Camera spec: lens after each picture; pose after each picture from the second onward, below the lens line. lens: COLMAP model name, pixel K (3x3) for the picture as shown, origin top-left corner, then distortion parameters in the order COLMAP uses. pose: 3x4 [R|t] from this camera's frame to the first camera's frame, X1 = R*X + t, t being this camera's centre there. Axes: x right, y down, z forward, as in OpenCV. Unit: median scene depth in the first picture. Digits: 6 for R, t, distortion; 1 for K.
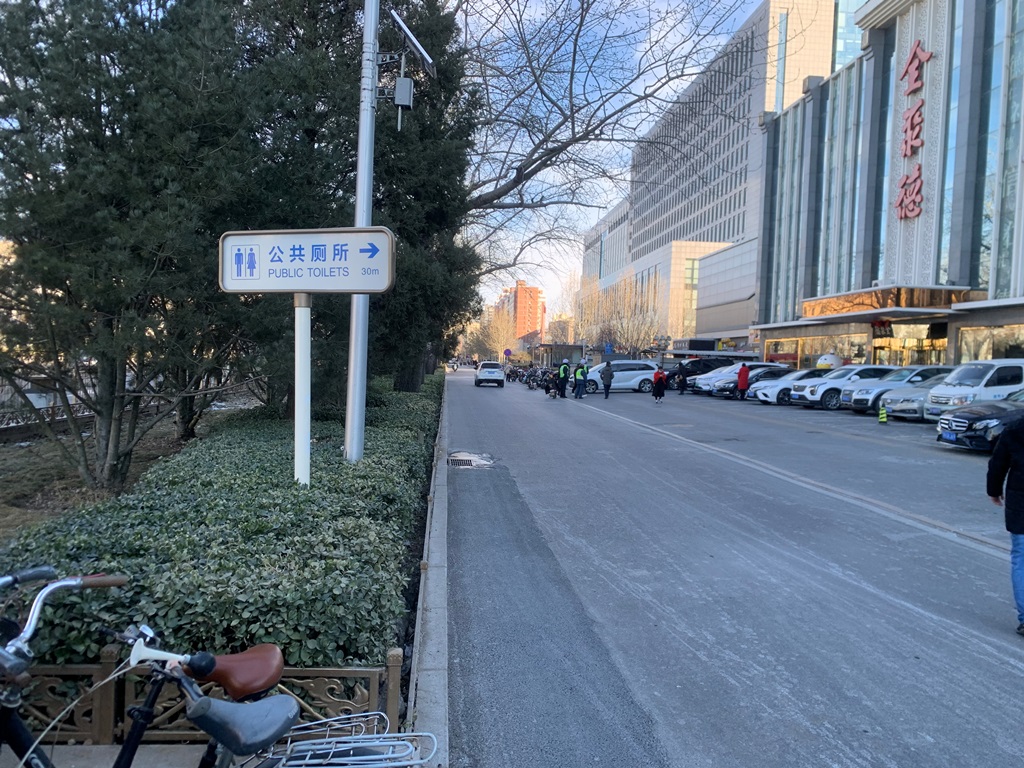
lens RADIAL K [[775.6, 0, 516.8], [0, 775.6, 386.4], [0, 0, 1]] dist [0.002123, 0.005495]
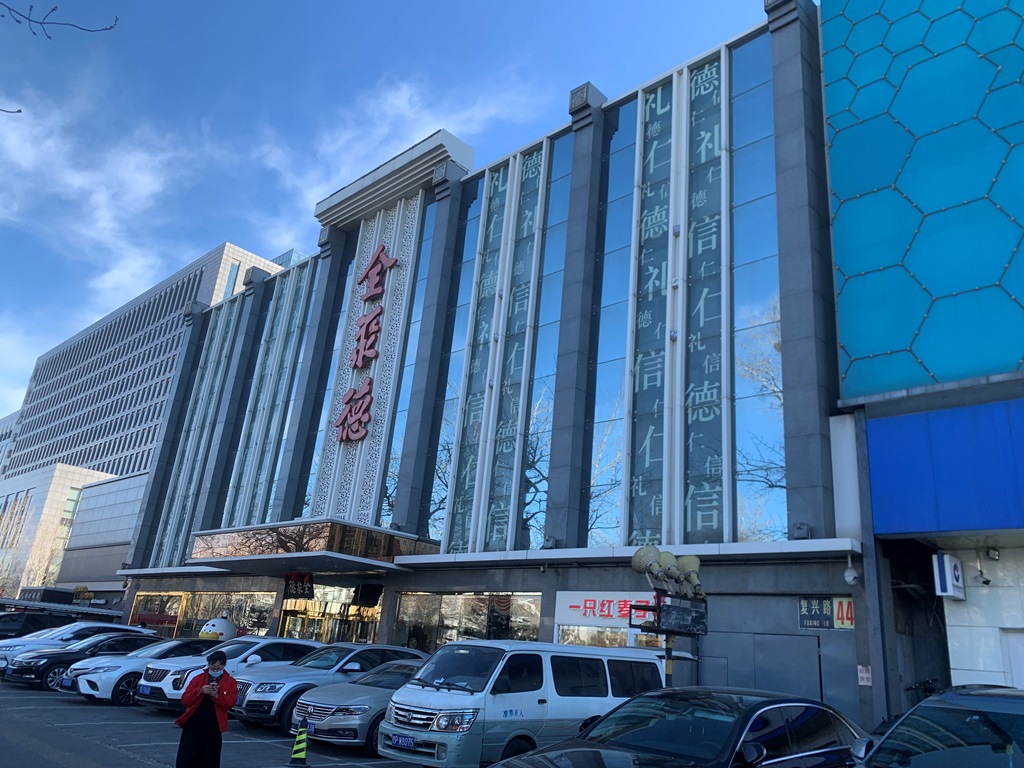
lens RADIAL K [[775.6, 0, 516.8], [0, 775.6, 386.4], [0, 0, 1]] dist [0.002123, 0.005495]
pose [[0.743586, 0.257589, 0.617031, 0.137430], [-0.039237, 0.938035, -0.344313, -0.008472], [-0.667488, 0.231816, 0.707617, 0.331308]]
